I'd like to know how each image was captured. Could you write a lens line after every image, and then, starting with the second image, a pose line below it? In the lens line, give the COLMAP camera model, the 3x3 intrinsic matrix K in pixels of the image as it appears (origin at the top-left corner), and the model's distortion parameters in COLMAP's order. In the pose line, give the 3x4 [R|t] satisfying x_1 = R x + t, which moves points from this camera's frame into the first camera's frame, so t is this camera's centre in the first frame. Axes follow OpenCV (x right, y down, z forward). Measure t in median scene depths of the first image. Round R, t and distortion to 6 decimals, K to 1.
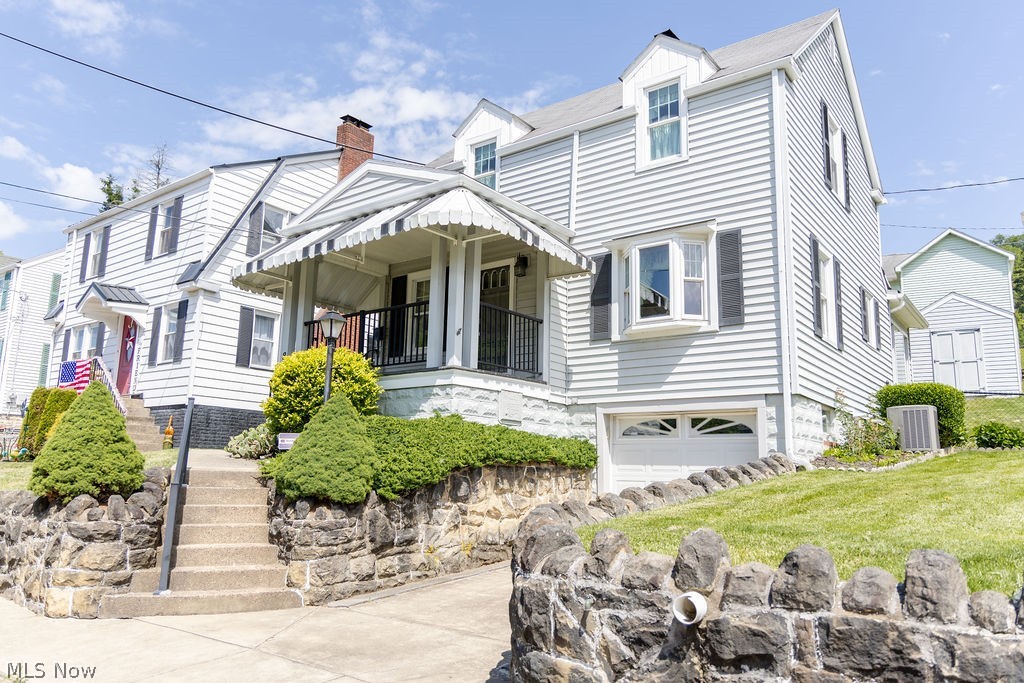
lens RADIAL K [[737.8, 0, 512.2], [0, 737.8, 342.6], [0, 0, 1]] dist [0.005657, 0.004236]
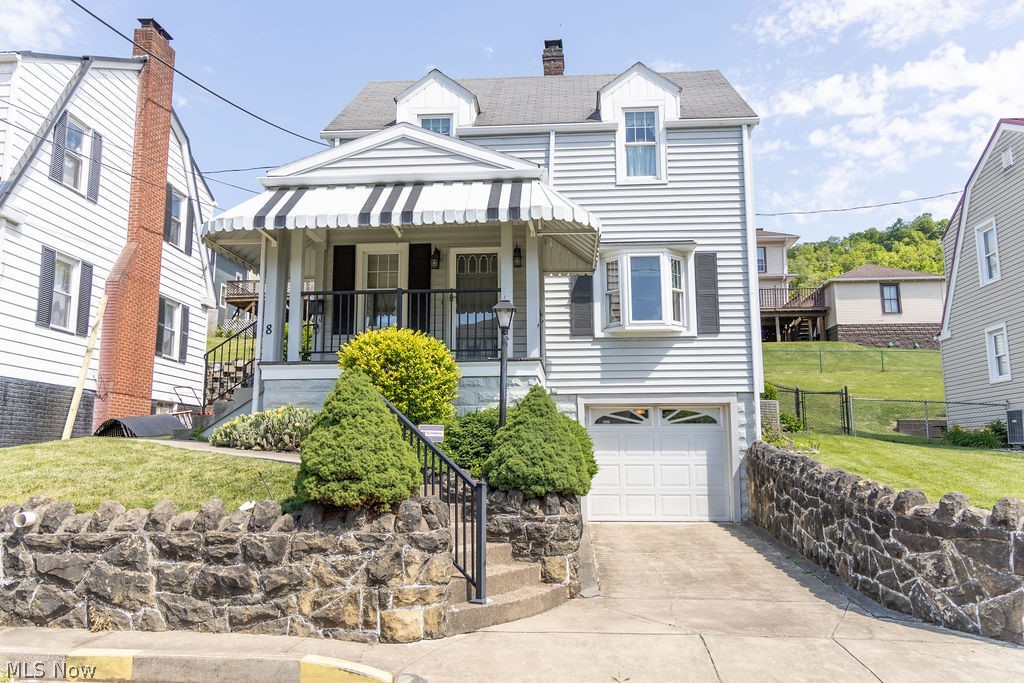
lens RADIAL K [[773.8, 0, 510.6], [0, 773.8, 343.3], [0, 0, 1]] dist [0.009980, -0.000301]
pose [[0.841138, 0.057815, 0.537722, -0.587522], [-0.079400, 0.996697, 0.017039, -0.002659], [-0.534961, -0.057027, 0.842950, 0.106122]]
